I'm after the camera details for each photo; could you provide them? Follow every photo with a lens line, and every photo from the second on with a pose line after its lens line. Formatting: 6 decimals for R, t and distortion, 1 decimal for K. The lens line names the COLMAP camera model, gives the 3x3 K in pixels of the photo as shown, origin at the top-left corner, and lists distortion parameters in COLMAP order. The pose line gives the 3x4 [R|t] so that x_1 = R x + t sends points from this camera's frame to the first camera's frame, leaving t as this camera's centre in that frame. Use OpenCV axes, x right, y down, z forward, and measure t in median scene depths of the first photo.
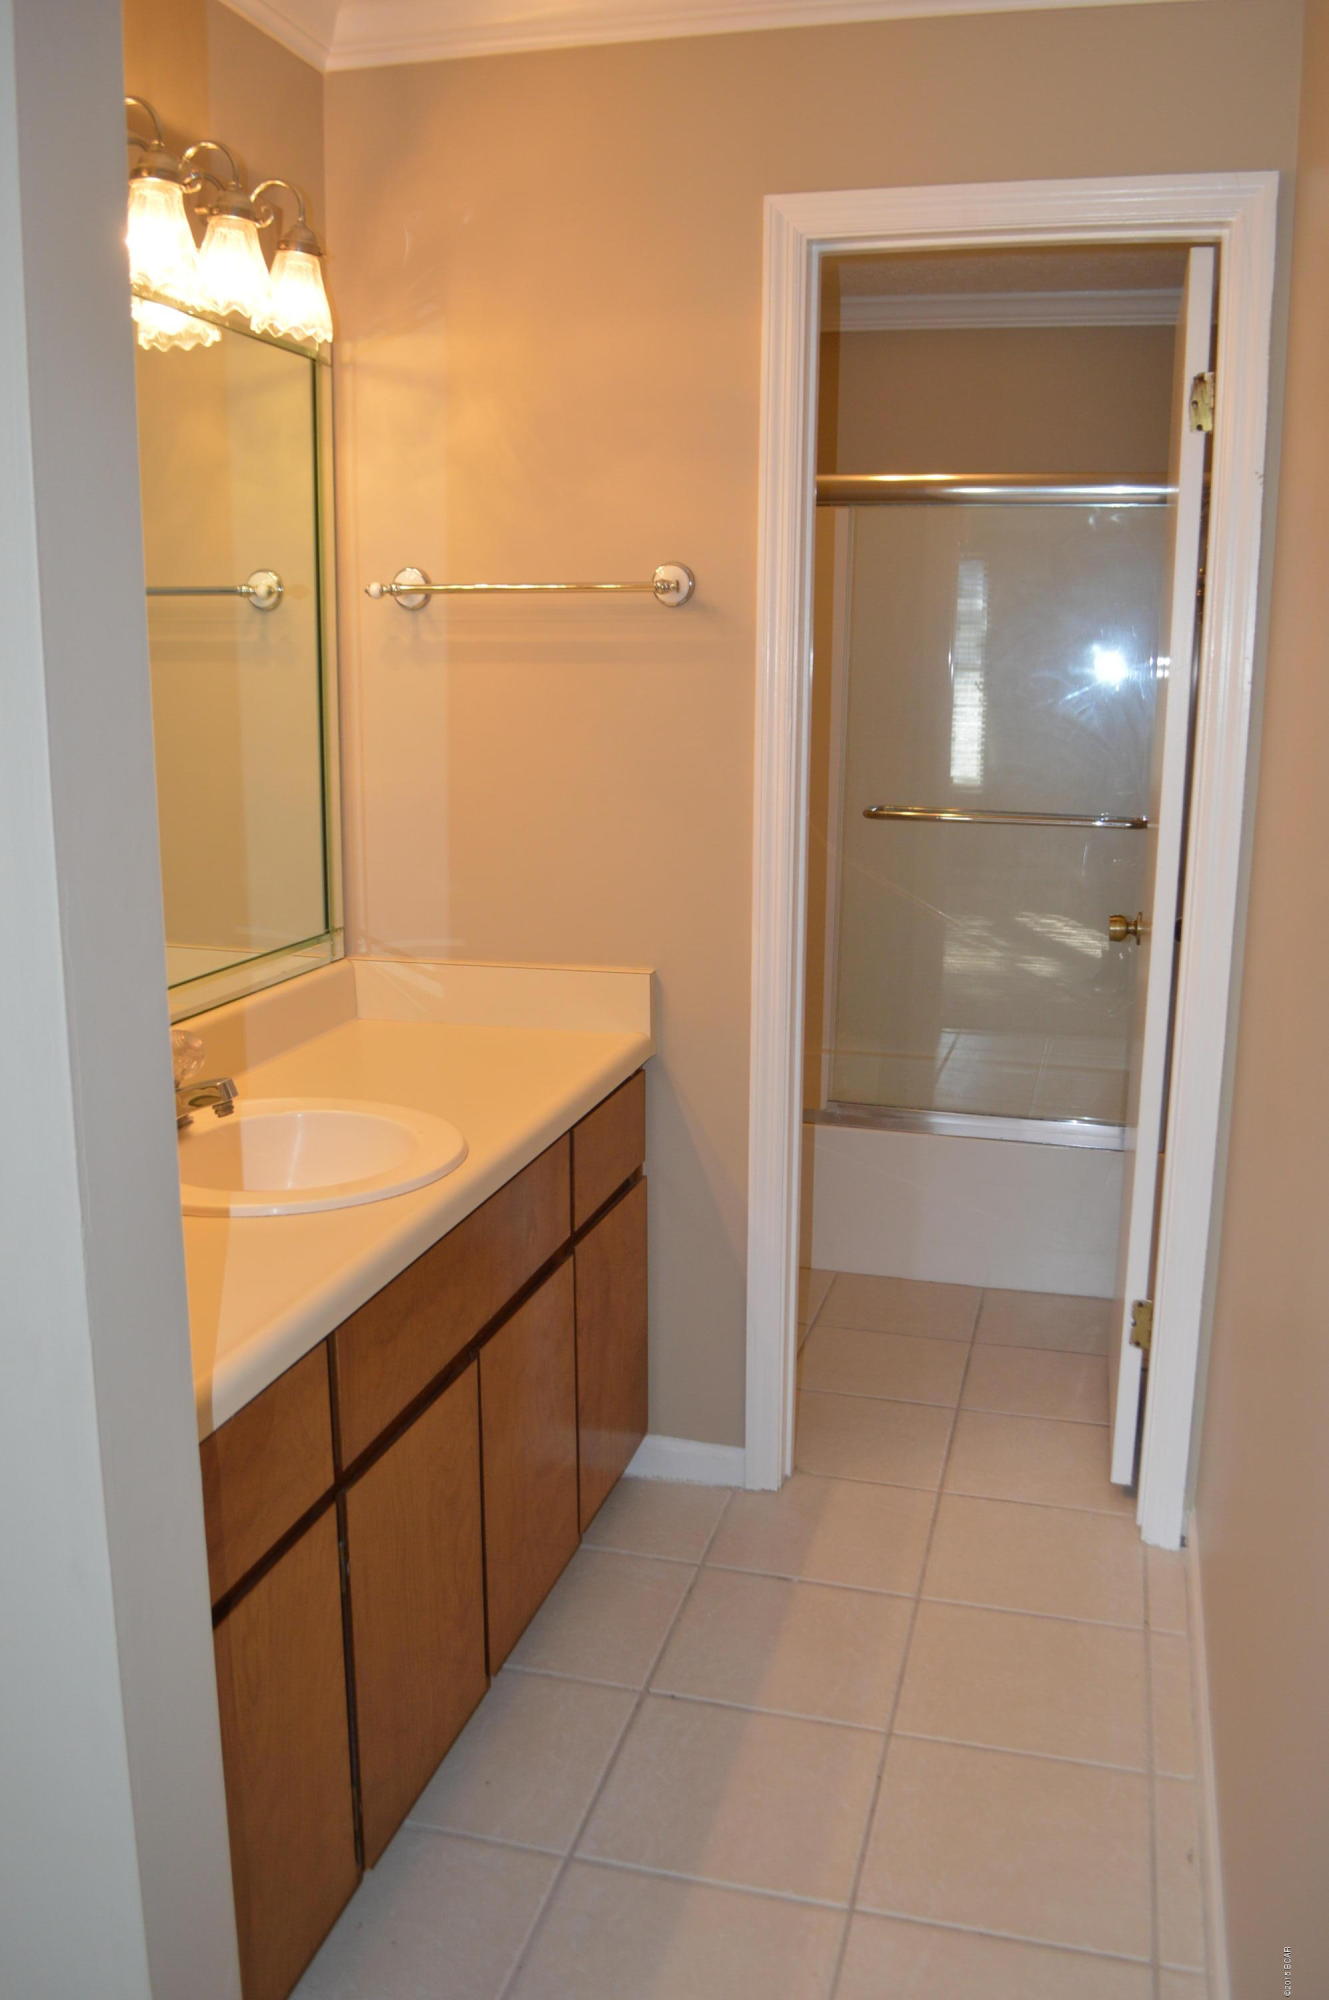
lens RADIAL K [[1666.5, 0, 670.8], [0, 1666.5, 1003.9], [0, 0, 1]] dist [-0.081500, 0.017777]
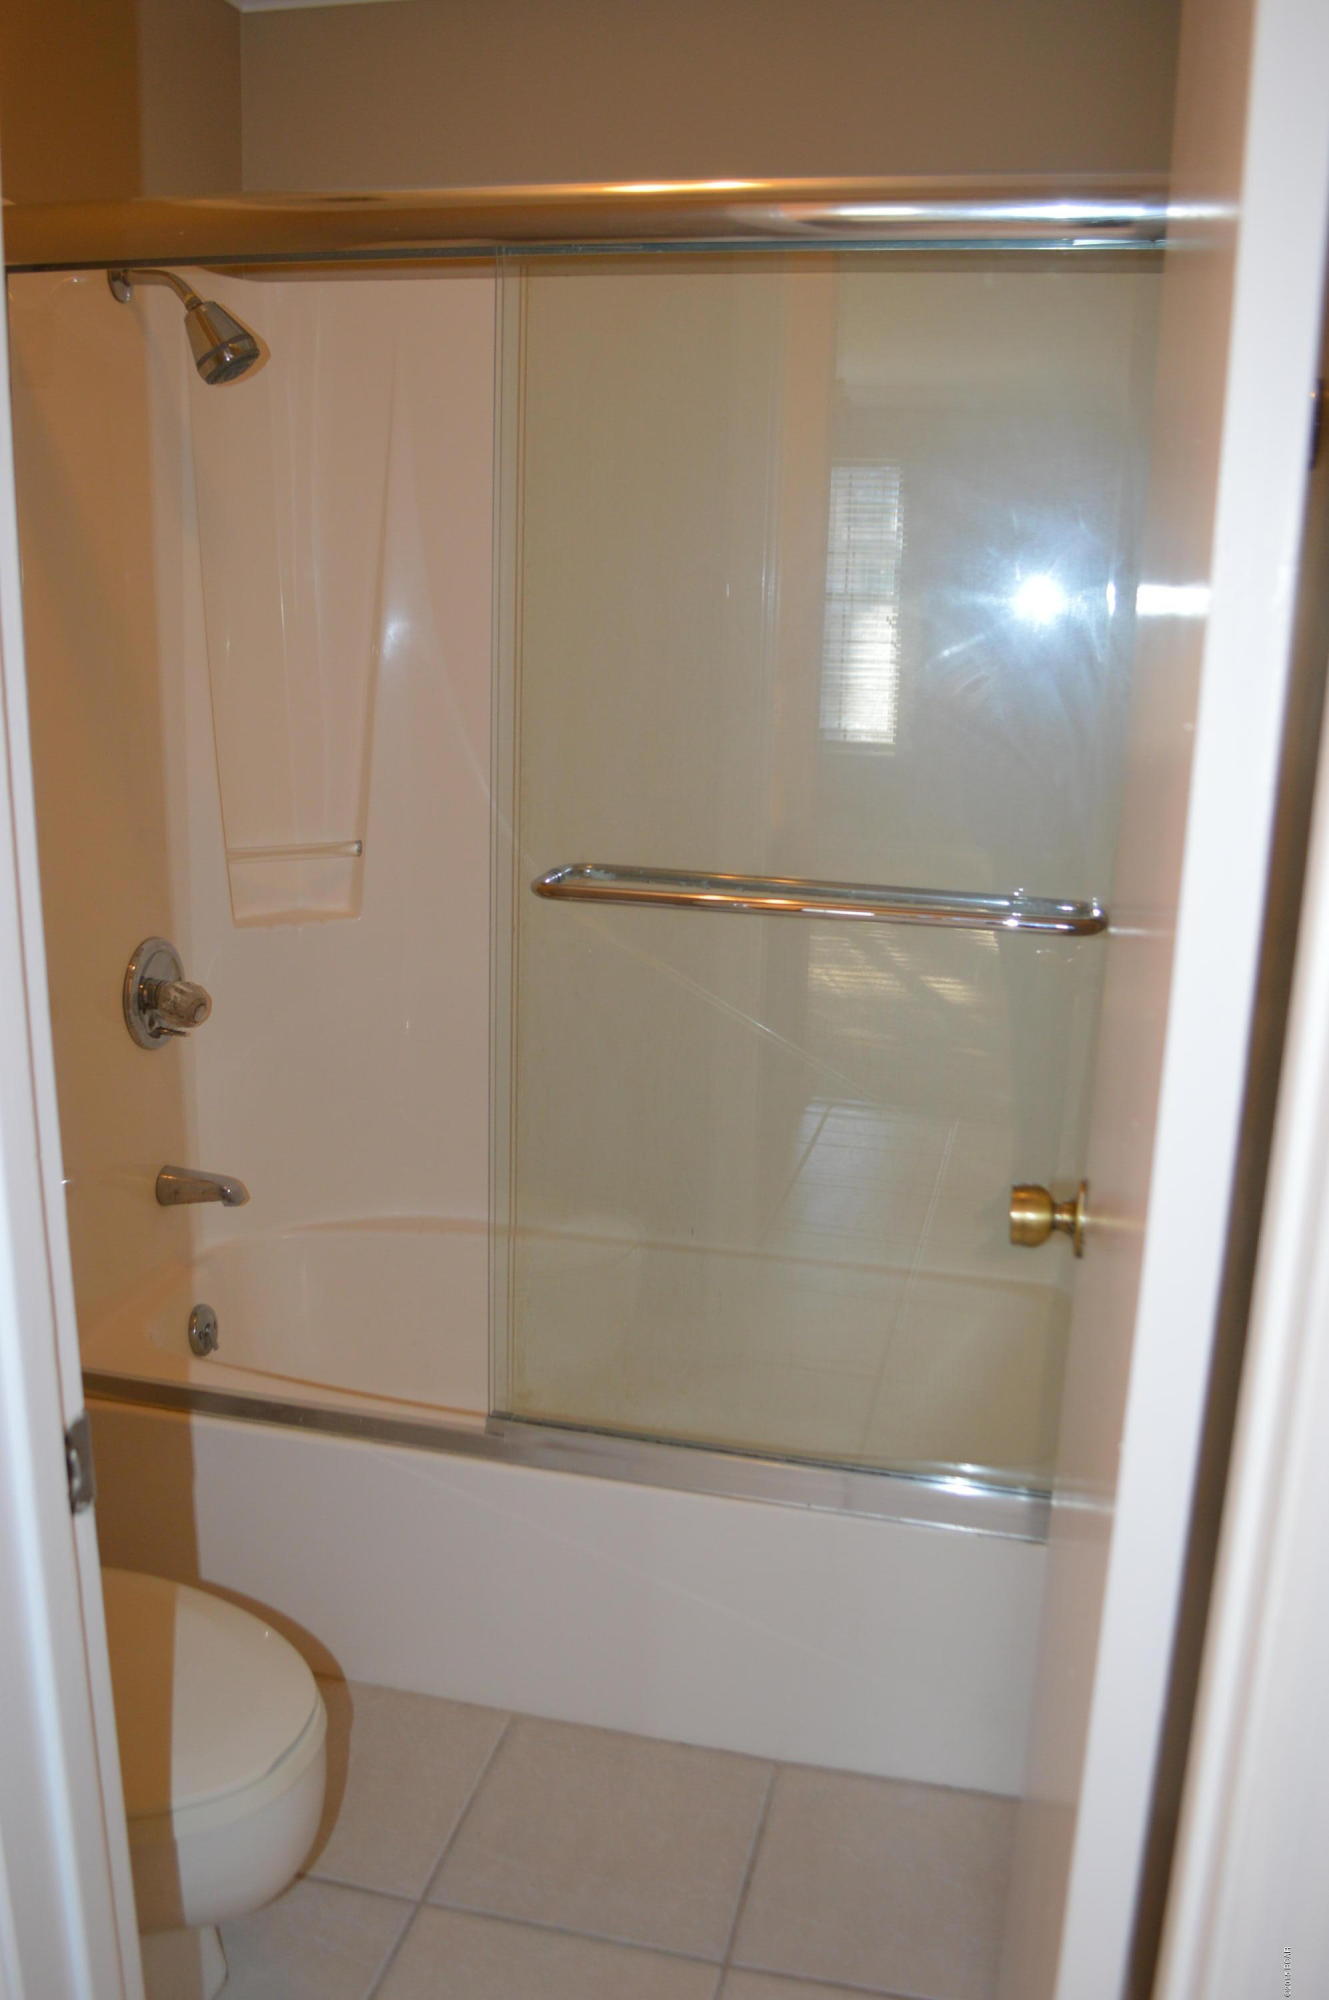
lens RADIAL K [[1666.5, 0, 662.5], [0, 1666.5, 999.6], [0, 0, 1]] dist [-0.081500, 0.017777]
pose [[0.999219, 0.018642, 0.034850, 0.107672], [-0.020012, 0.999024, 0.039387, -0.077265], [-0.034082, -0.040054, 0.998616, 0.391513]]
